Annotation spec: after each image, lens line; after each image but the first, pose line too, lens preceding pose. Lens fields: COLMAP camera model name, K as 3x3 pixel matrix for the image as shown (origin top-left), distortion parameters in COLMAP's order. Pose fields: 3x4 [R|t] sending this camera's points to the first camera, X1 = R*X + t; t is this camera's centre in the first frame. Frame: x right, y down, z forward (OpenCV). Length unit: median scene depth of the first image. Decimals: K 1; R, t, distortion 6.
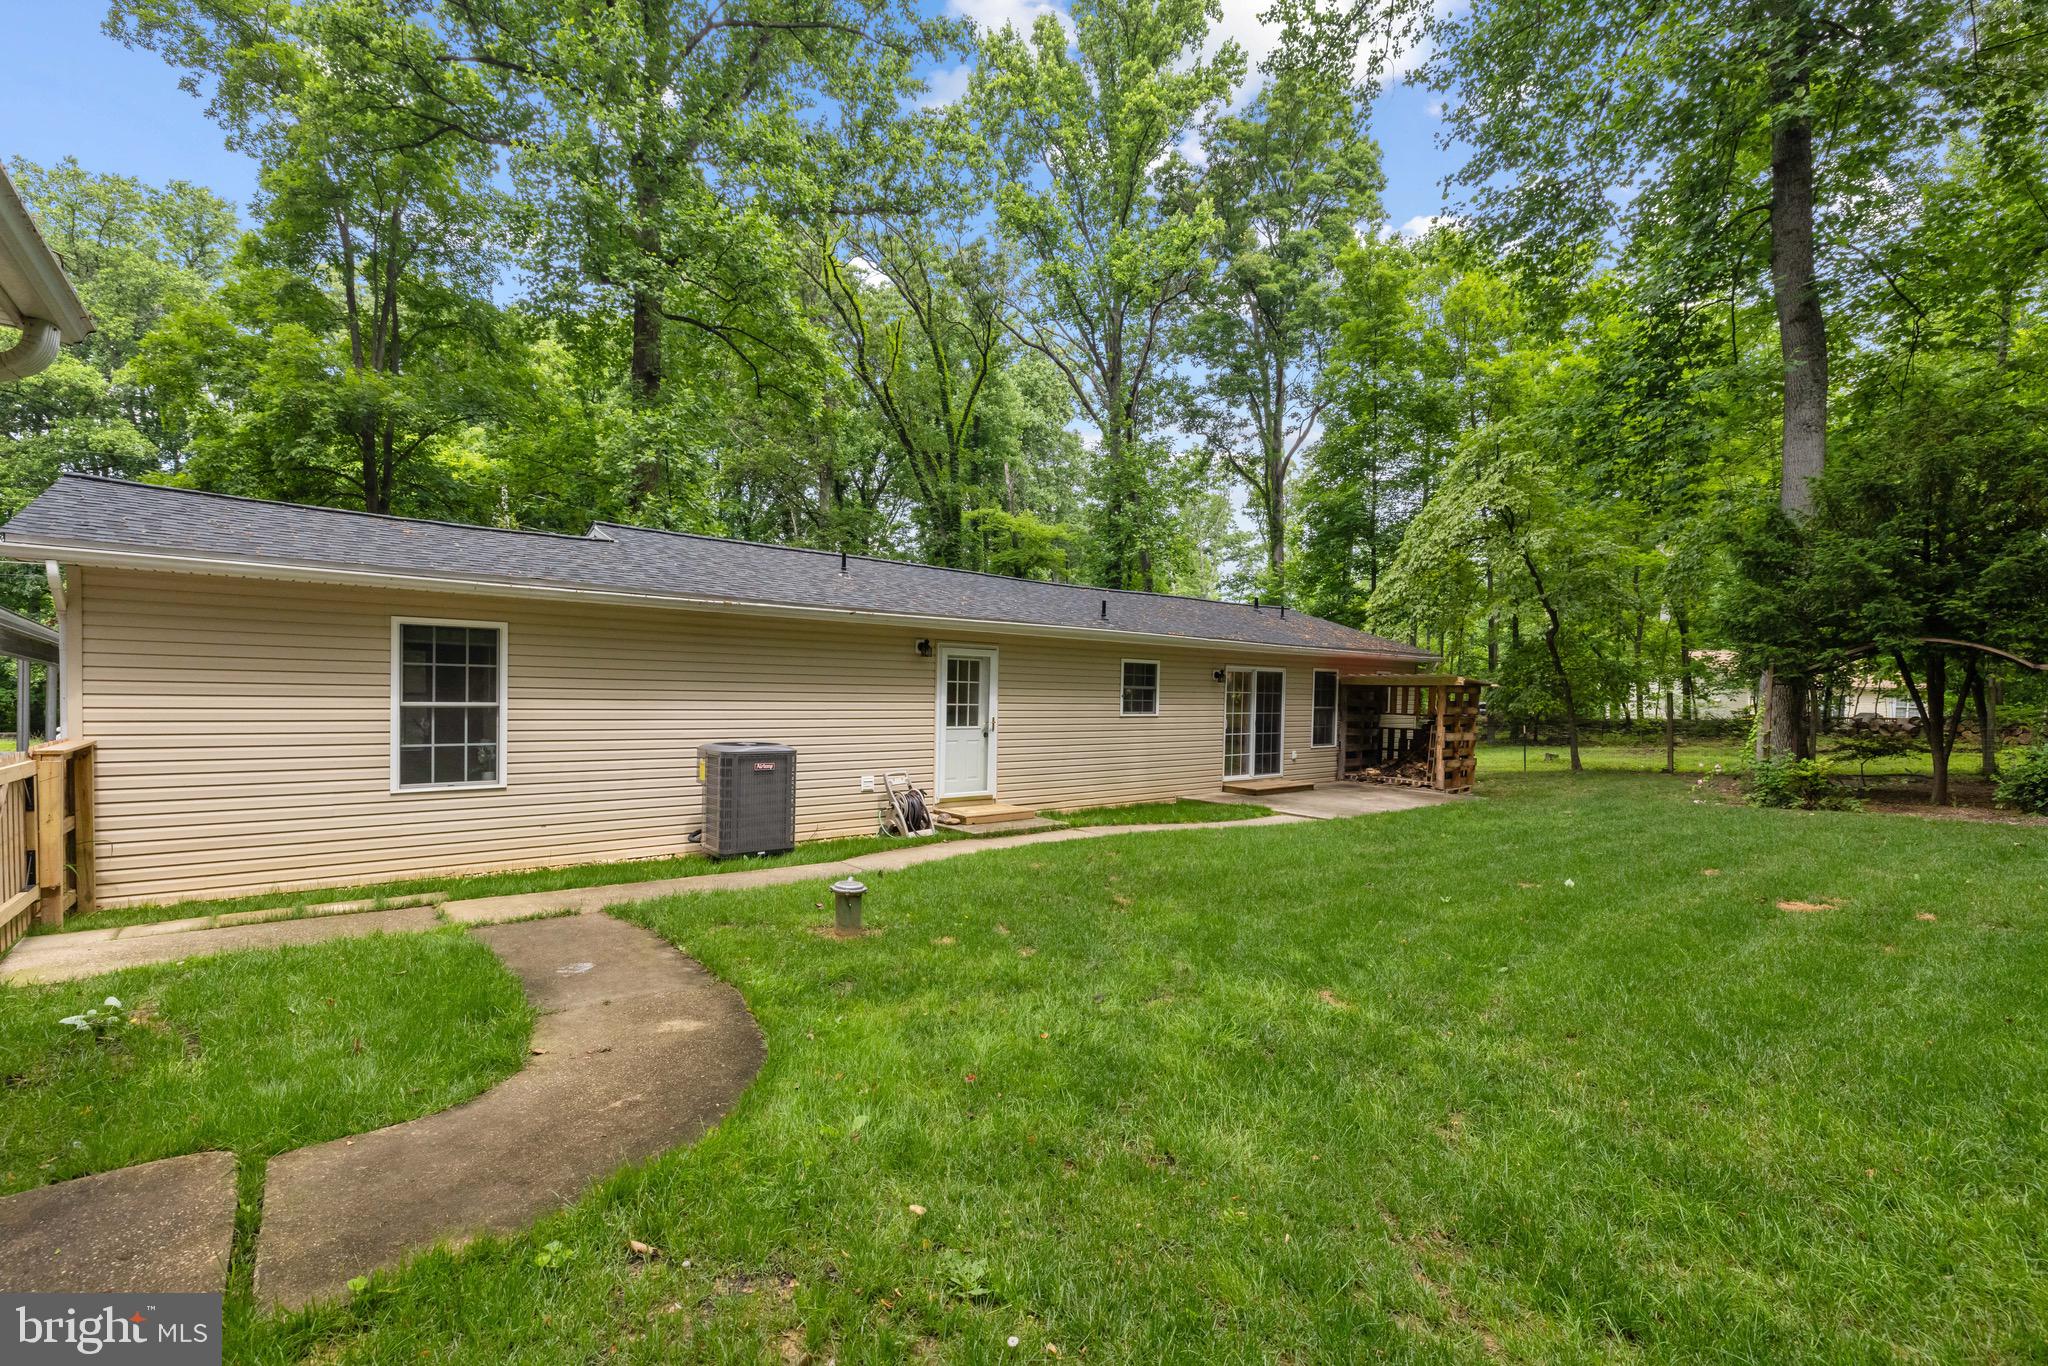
lens RADIAL K [[865.1, 0, 1016.8], [0, 865.1, 666.9], [0, 0, 1]] dist [0.001776, 0.000155]
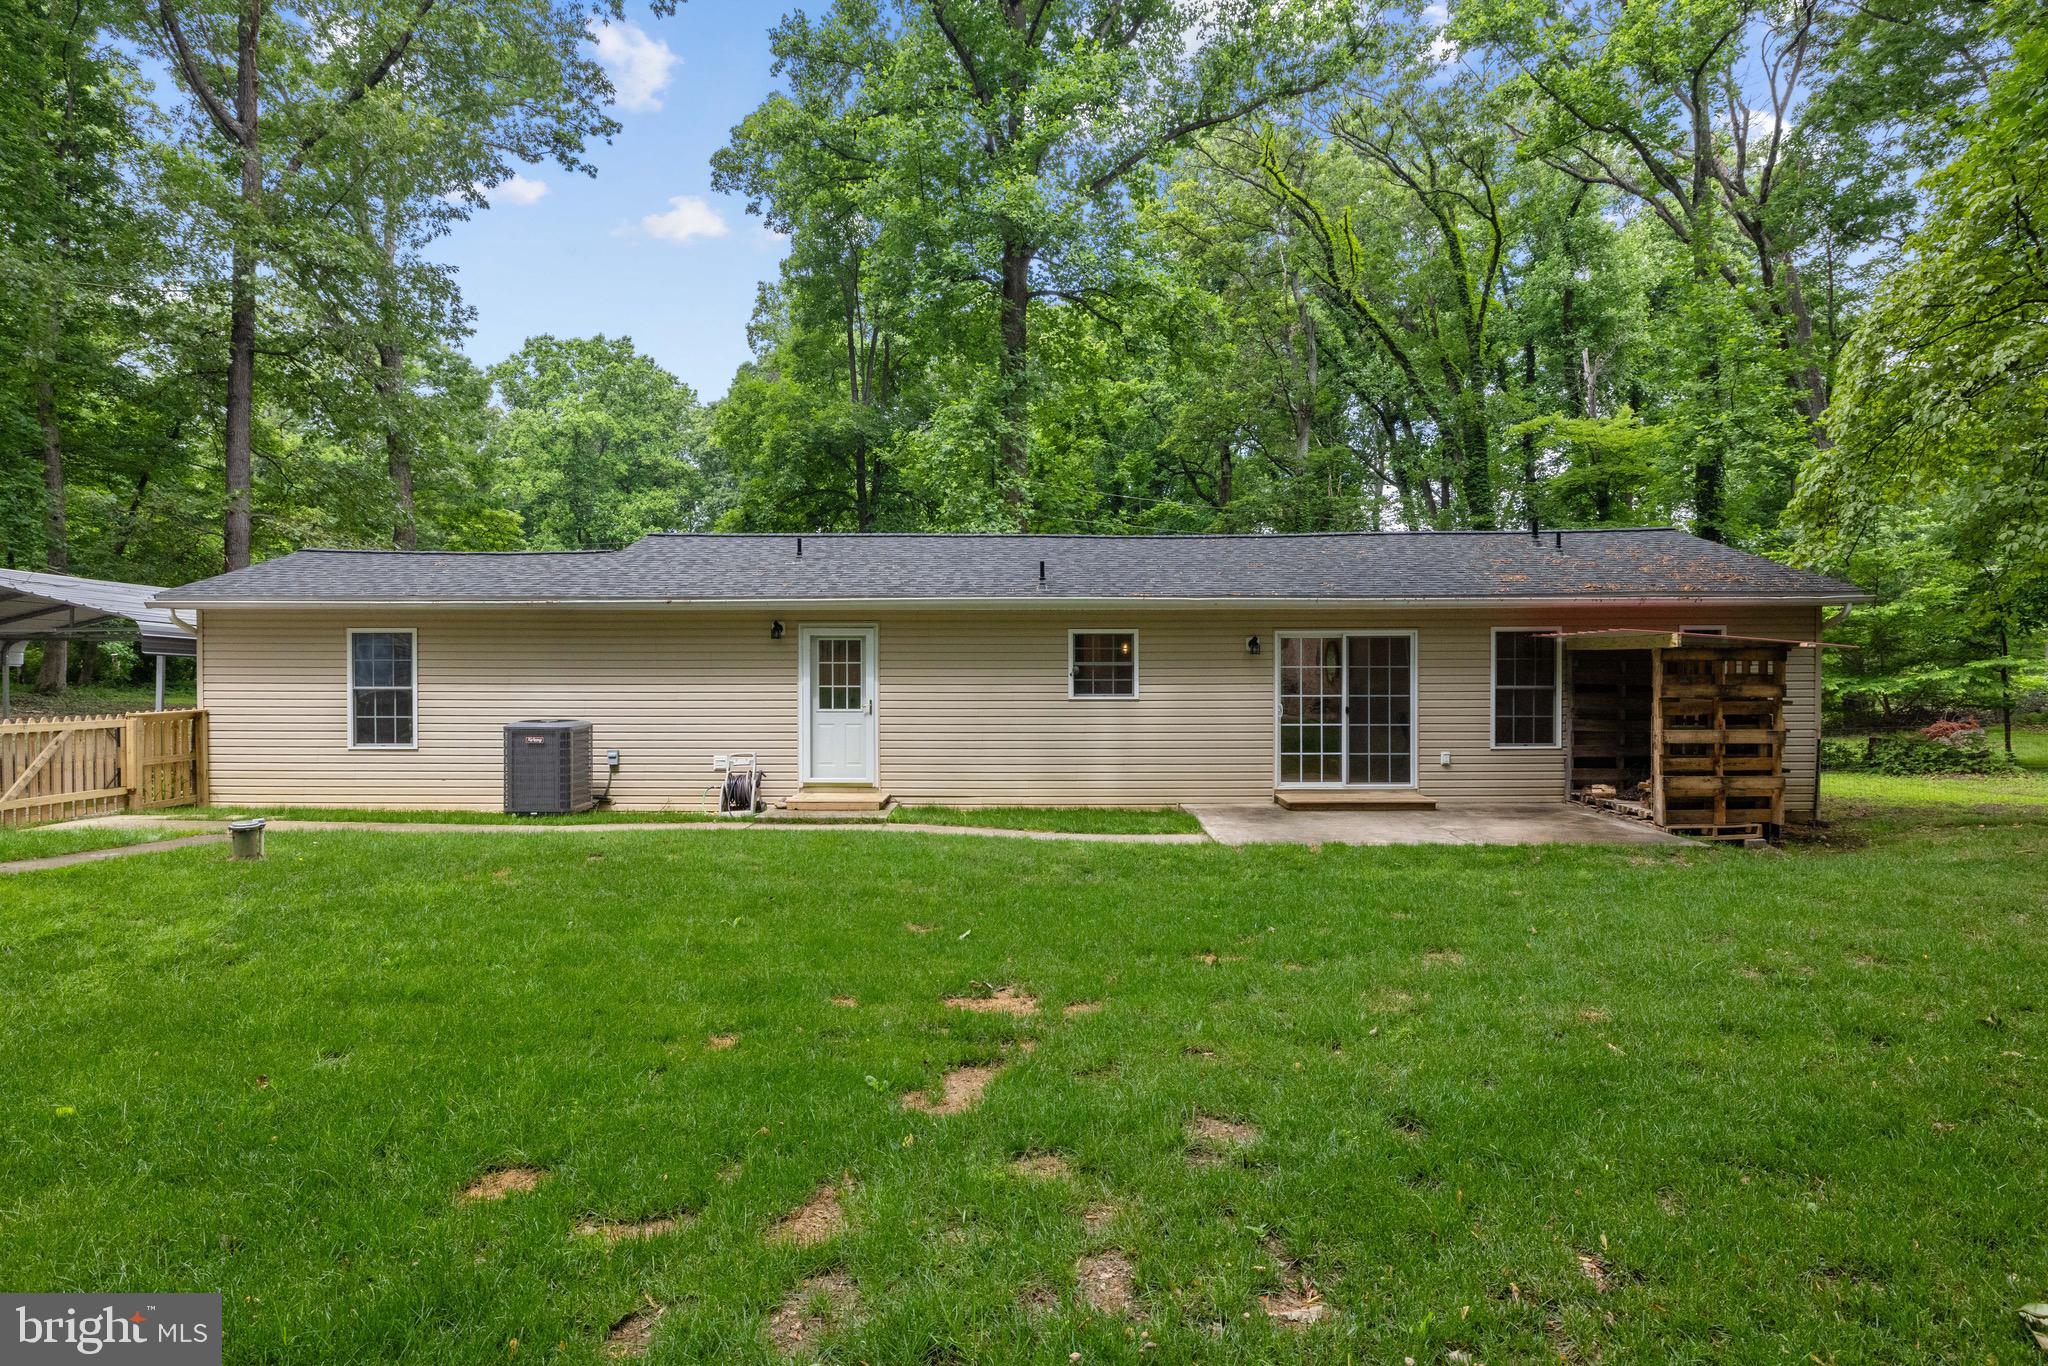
lens RADIAL K [[989.0, 0, 1024.0], [0, 989.0, 683.0], [0, 0, 1]] dist [-0.002335, 0.000265]
pose [[0.775870, -0.010549, -0.630804, 0.788268], [0.032047, 0.999228, 0.022706, 0.021508], [0.630078, -0.037832, 0.775610, 0.281054]]
